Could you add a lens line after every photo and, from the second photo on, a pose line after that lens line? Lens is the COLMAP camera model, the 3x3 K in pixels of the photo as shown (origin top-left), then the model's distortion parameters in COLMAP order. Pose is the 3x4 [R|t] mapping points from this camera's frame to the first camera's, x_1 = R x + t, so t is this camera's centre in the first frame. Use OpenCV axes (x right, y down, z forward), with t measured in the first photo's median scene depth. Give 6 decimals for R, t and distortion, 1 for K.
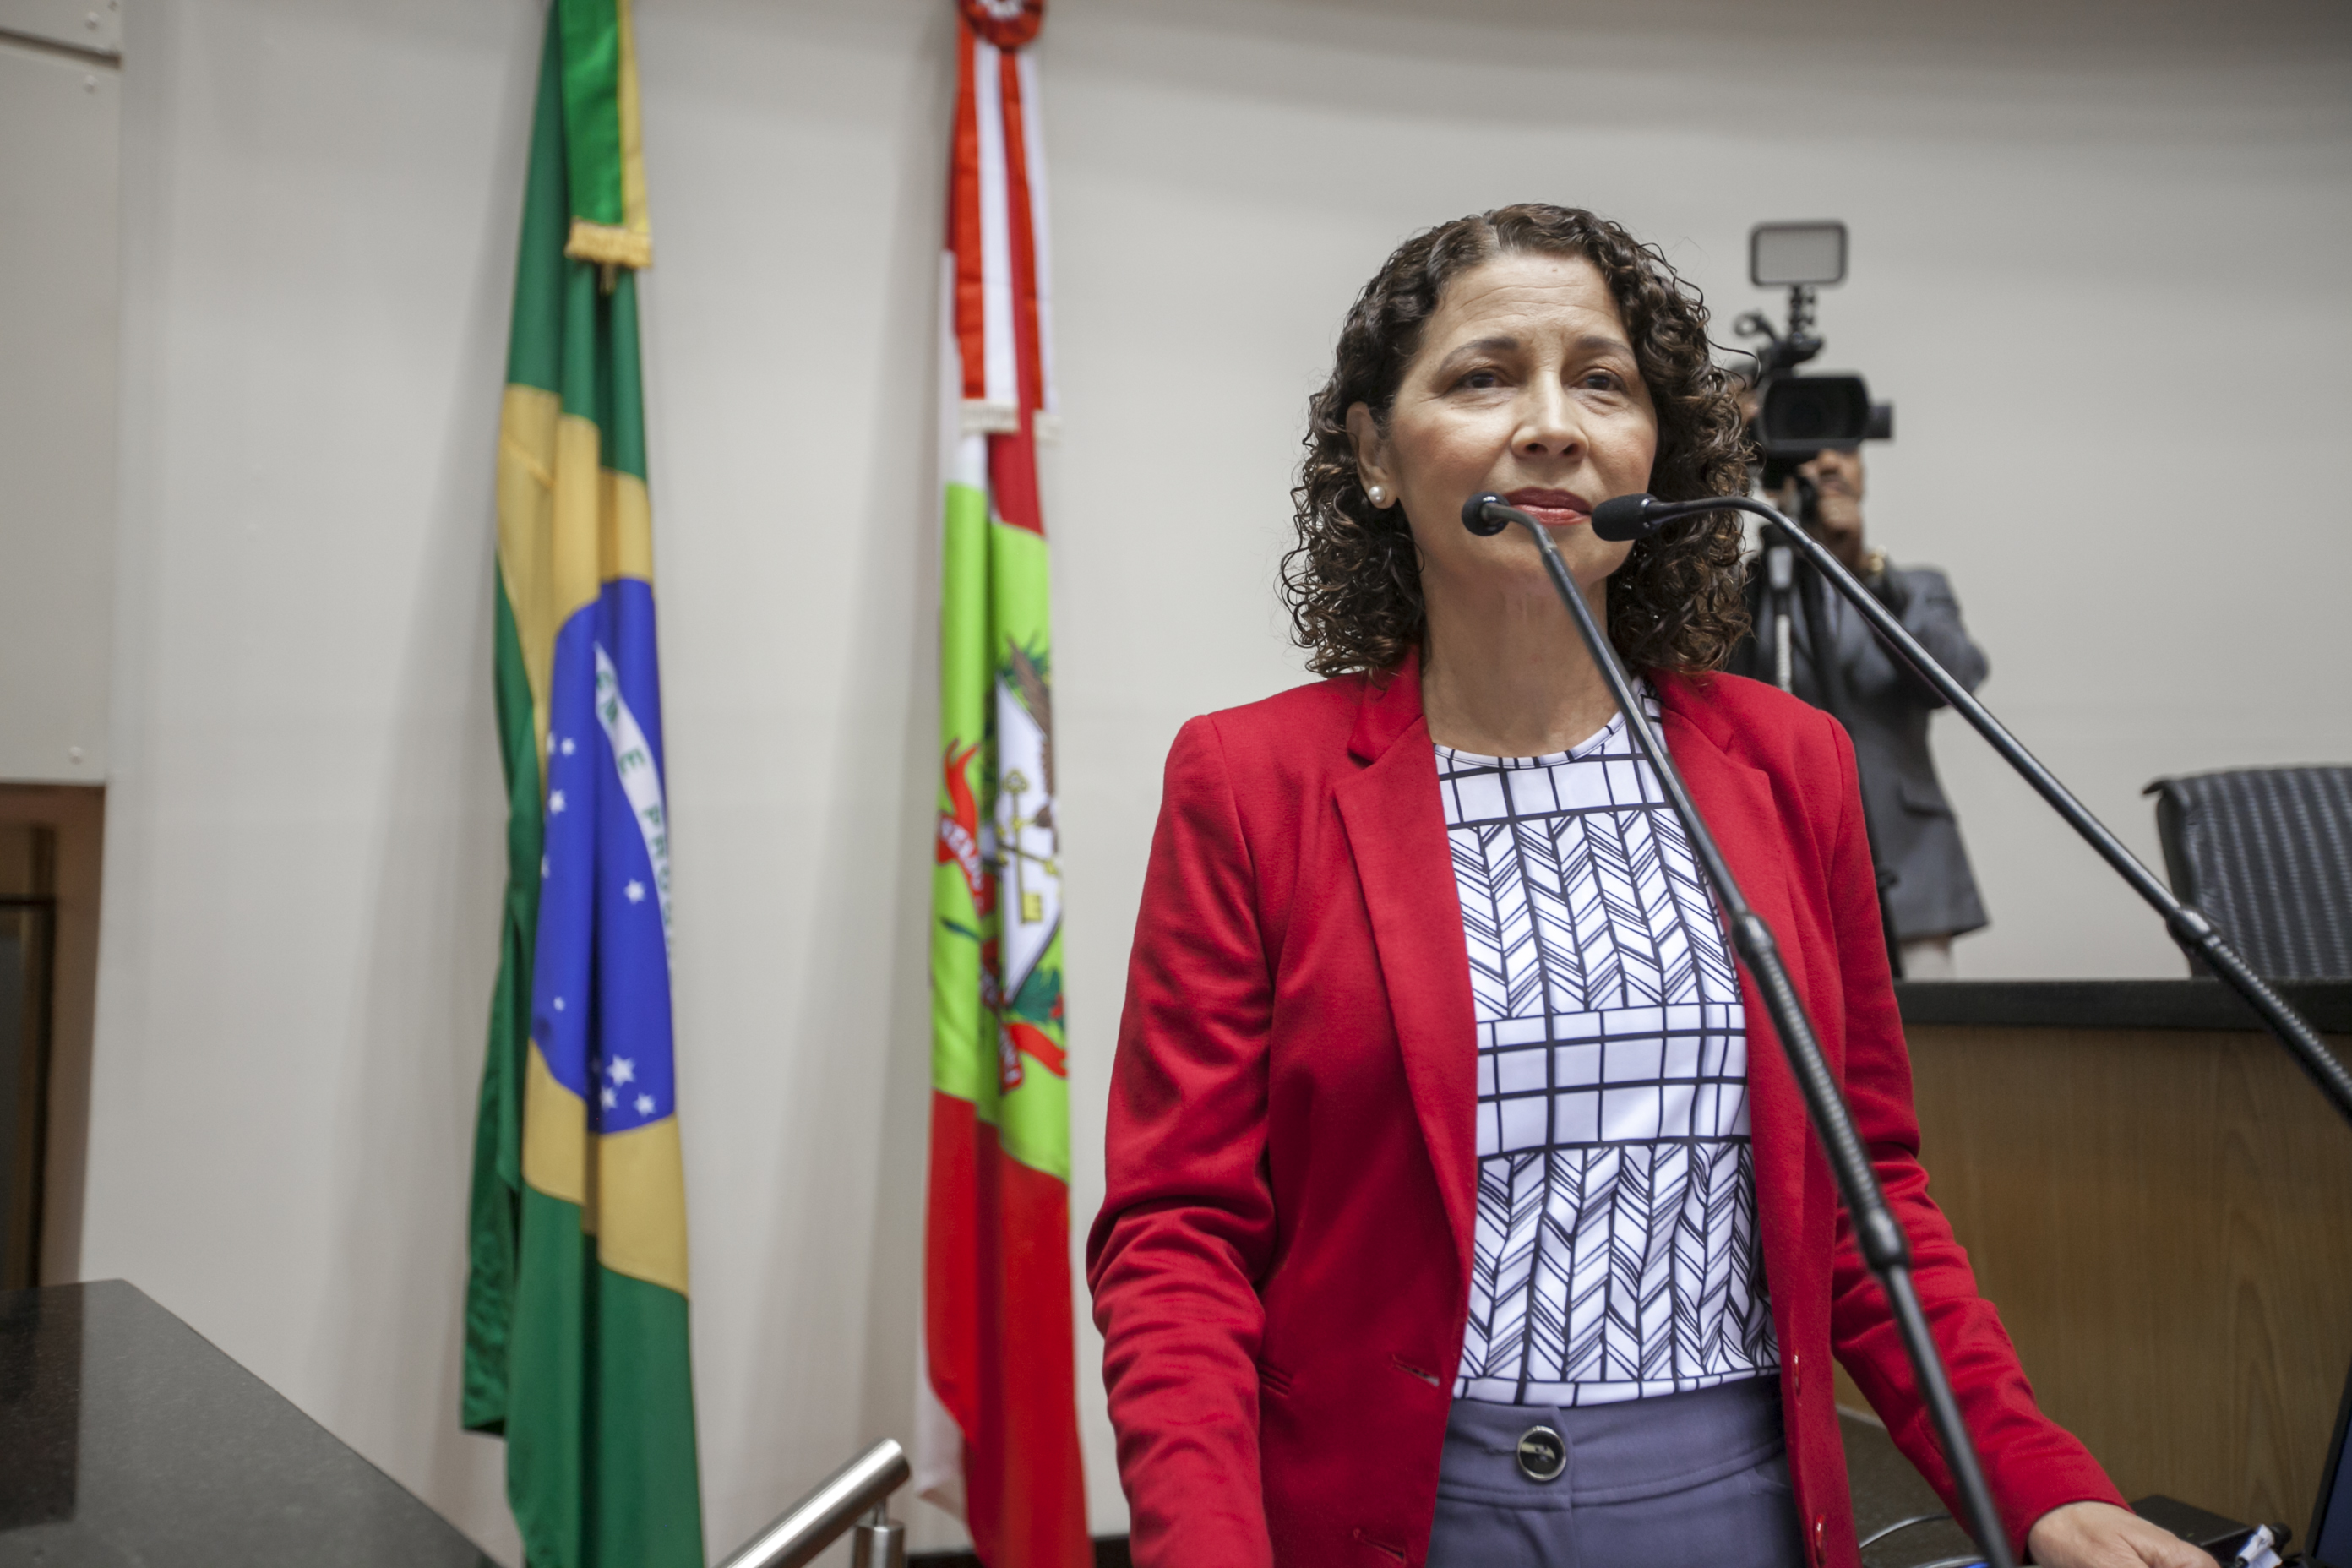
lens RADIAL K [[2390.6, 0, 1057.6], [0, 2390.6, 786.7], [0, 0, 1]] dist [0.089404, 0.008692]
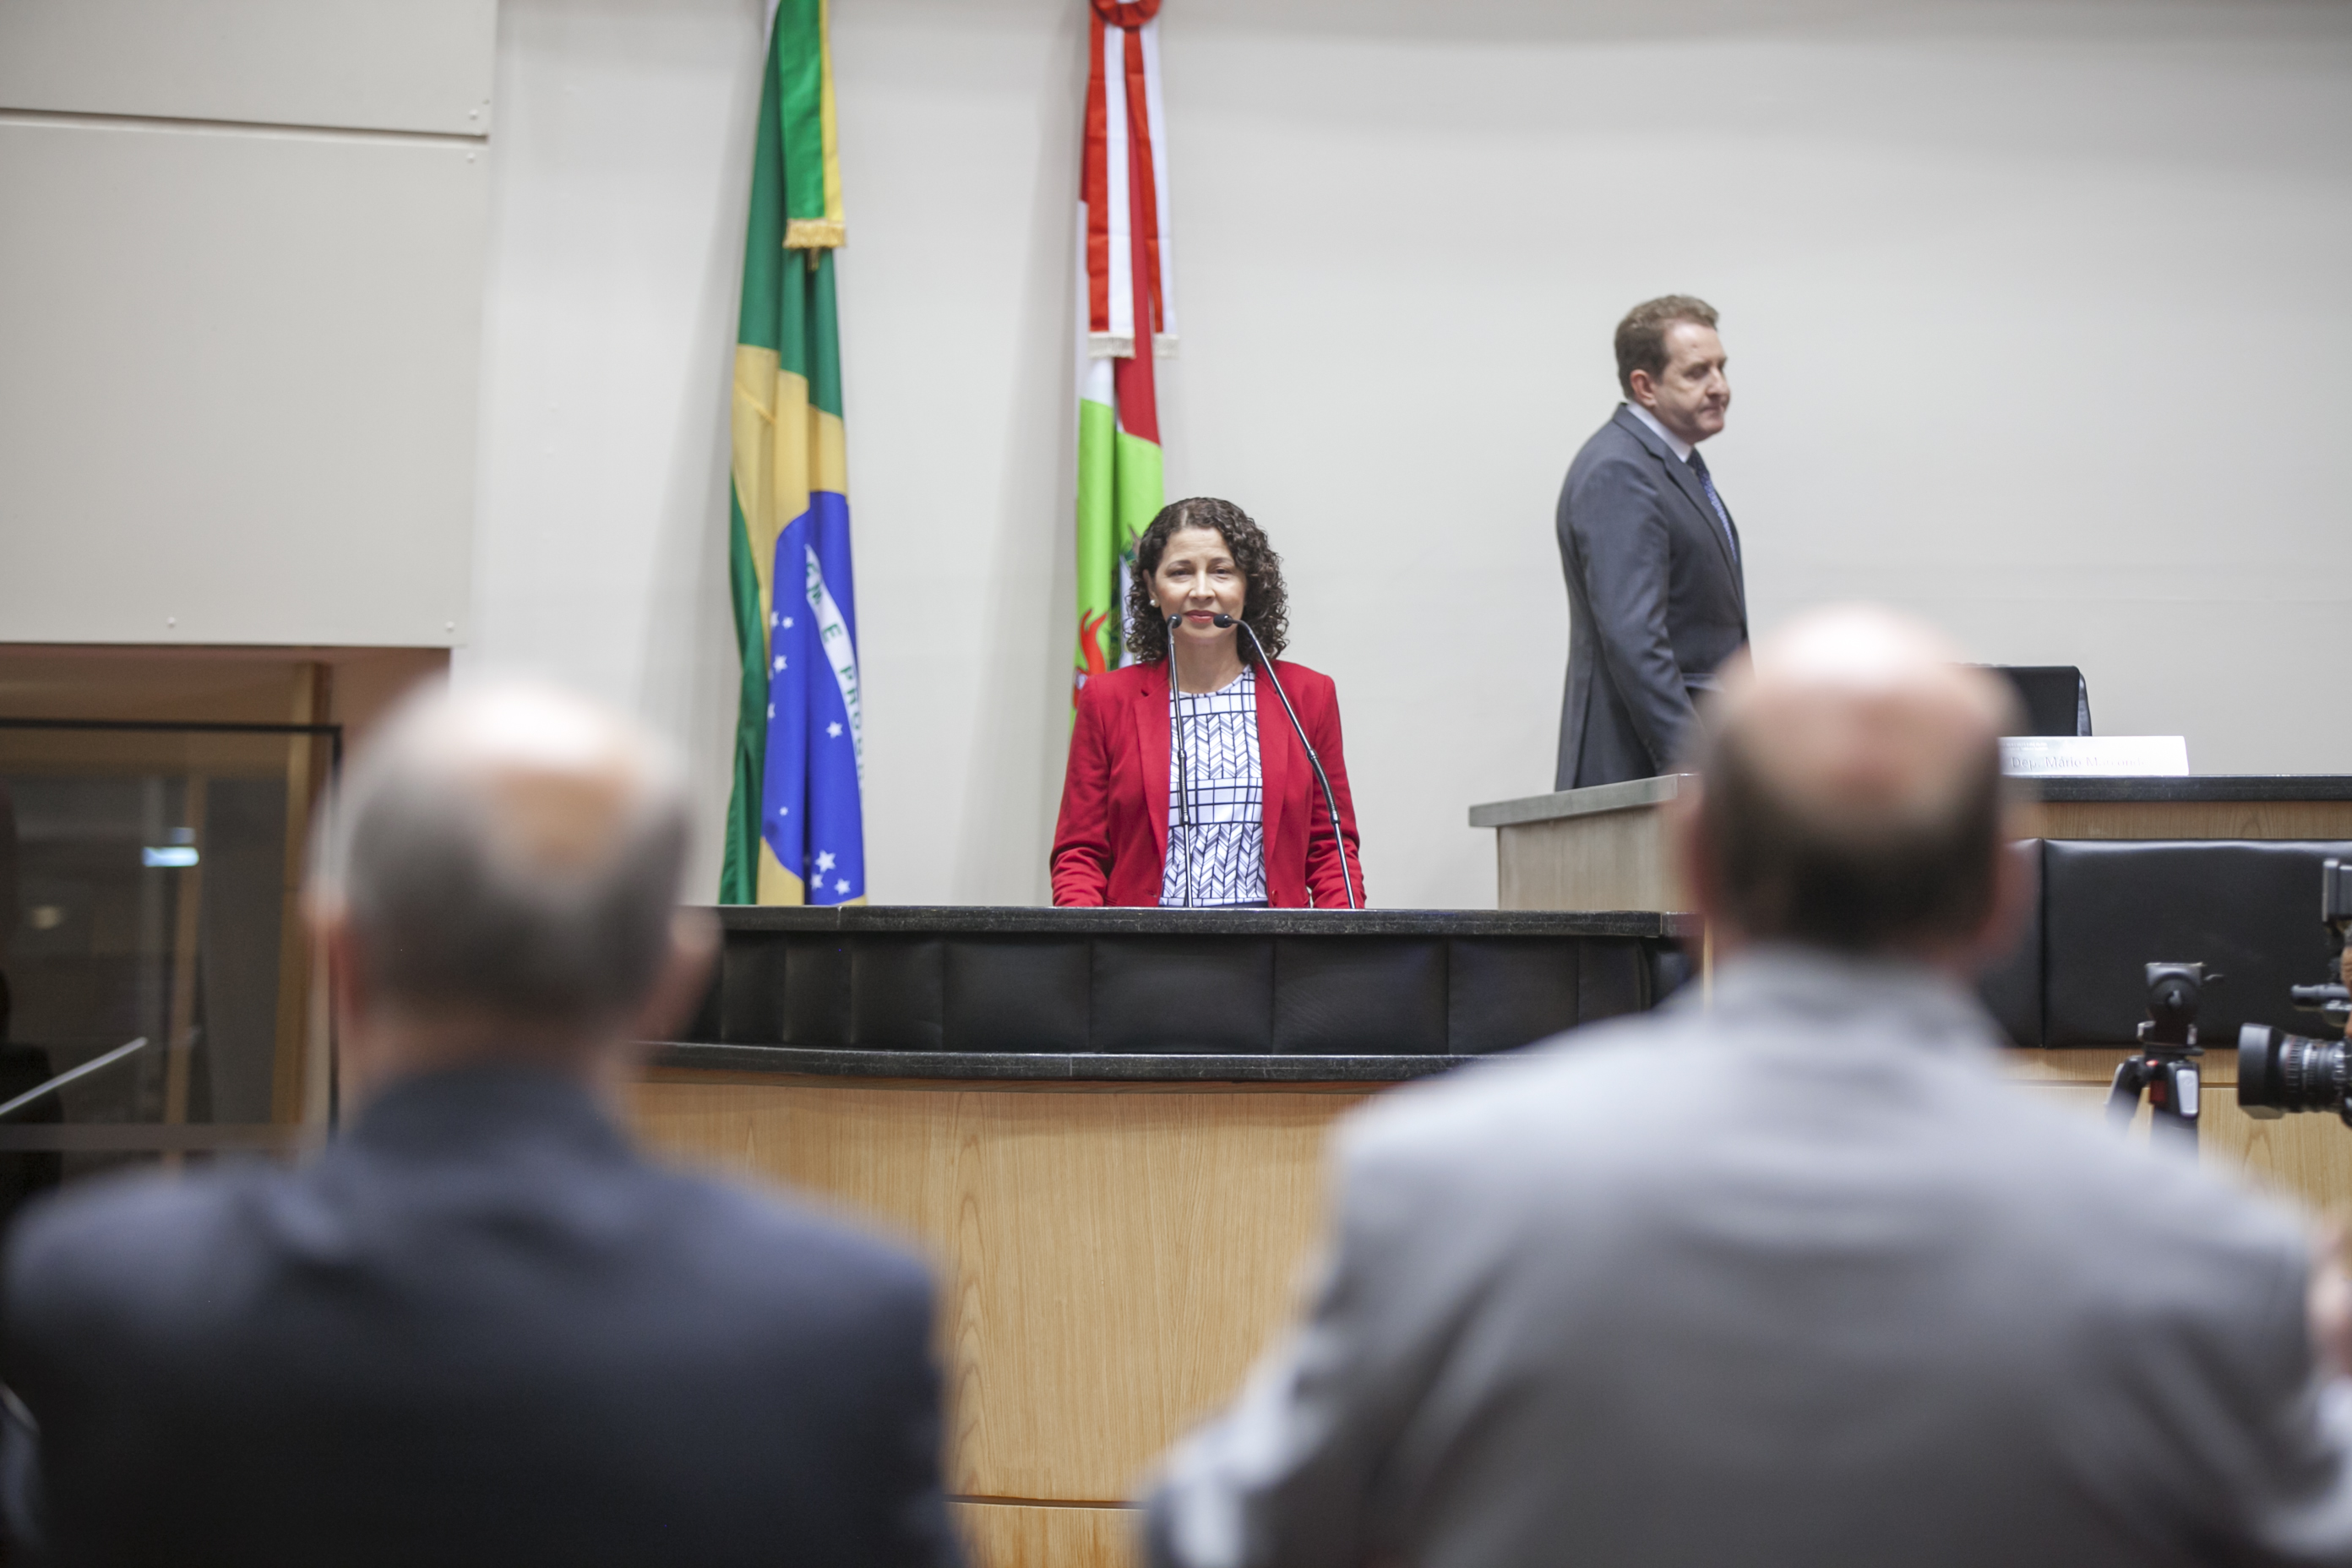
lens RADIAL K [[7797.9, 0, 1176.0], [0, 7797.9, 784.0], [0, 0, 1]] dist [2.217504, -0.039015]
pose [[0.996521, 0.013916, -0.082175, 0.378287], [-0.009497, 0.998500, 0.053924, -0.165908], [0.082803, -0.052956, 0.995158, -3.381460]]
